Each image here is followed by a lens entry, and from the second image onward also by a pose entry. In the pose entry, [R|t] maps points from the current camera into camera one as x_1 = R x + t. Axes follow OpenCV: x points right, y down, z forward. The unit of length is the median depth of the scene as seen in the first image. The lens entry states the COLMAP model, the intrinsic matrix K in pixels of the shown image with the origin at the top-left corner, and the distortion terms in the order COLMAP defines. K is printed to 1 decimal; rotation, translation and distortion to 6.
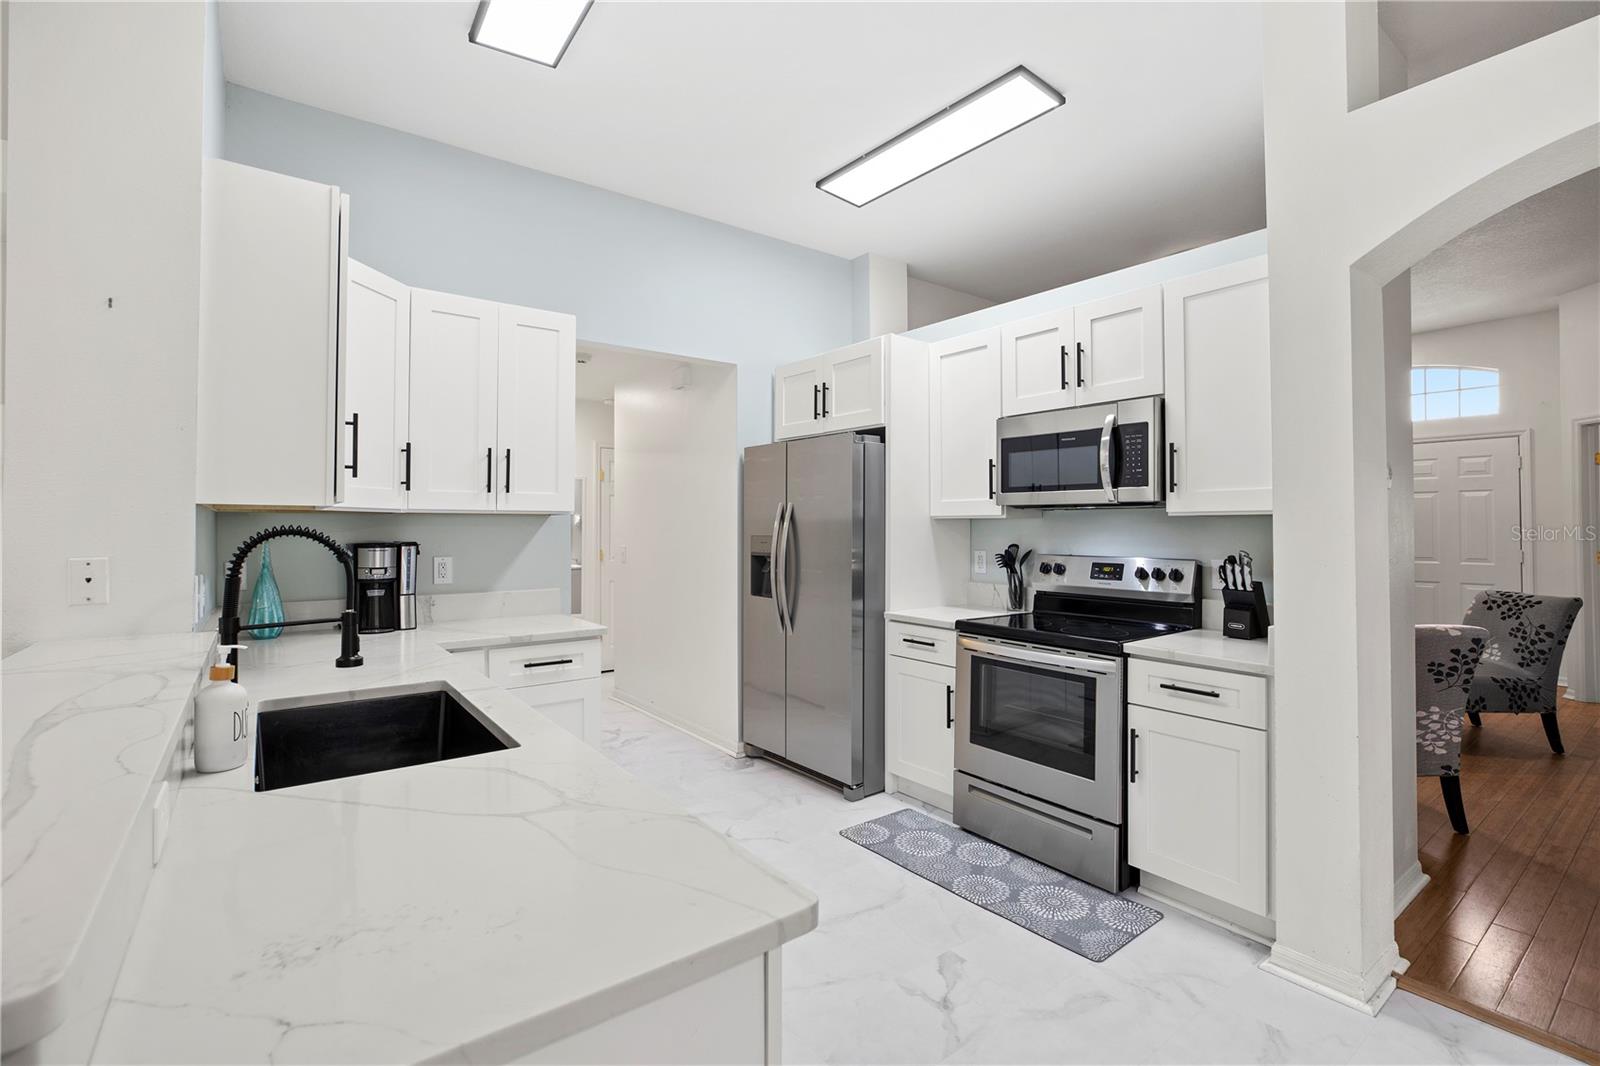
lens RADIAL K [[730.9, 0, 789.9], [0, 730.9, 517.9], [0, 0, 1]] dist [-0.024894, 0.004142]
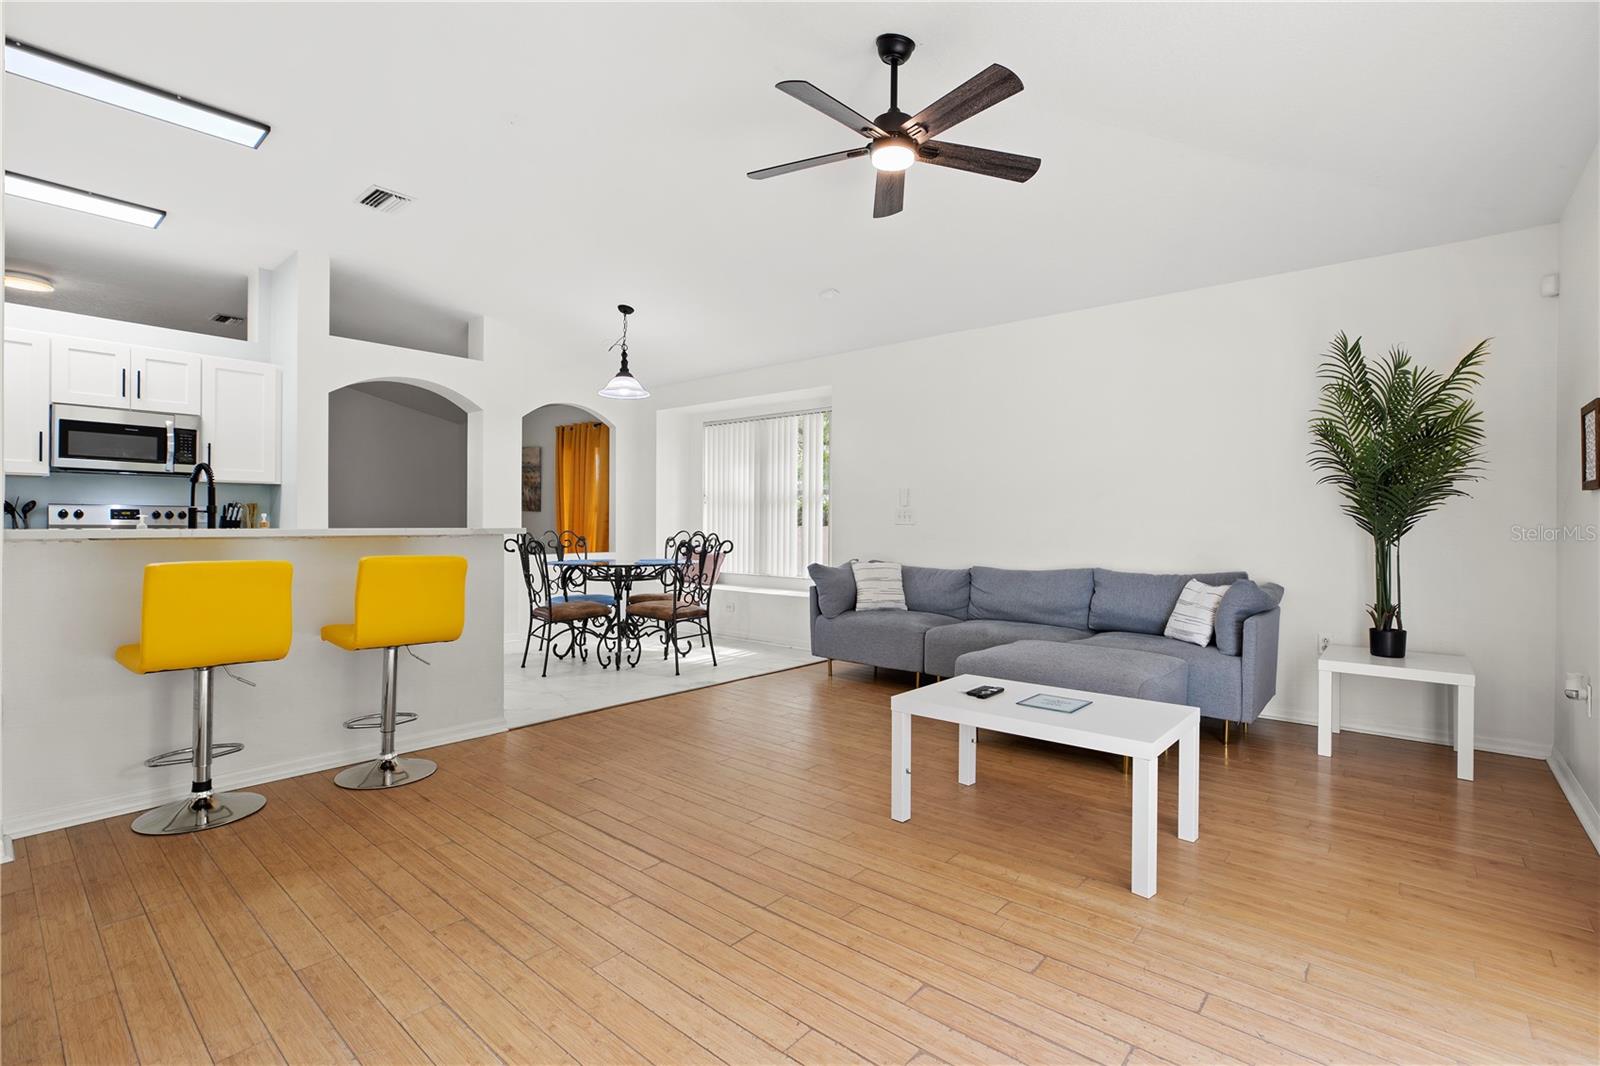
lens RADIAL K [[730.9, 0, 789.0], [0, 730.9, 532.6], [0, 0, 1]] dist [-0.024894, 0.004142]
pose [[-0.203486, -0.010853, 0.979018, -1.440169], [-0.018606, 0.999801, 0.007216, 0.078983], [-0.978901, -0.016747, -0.203648, -0.092490]]
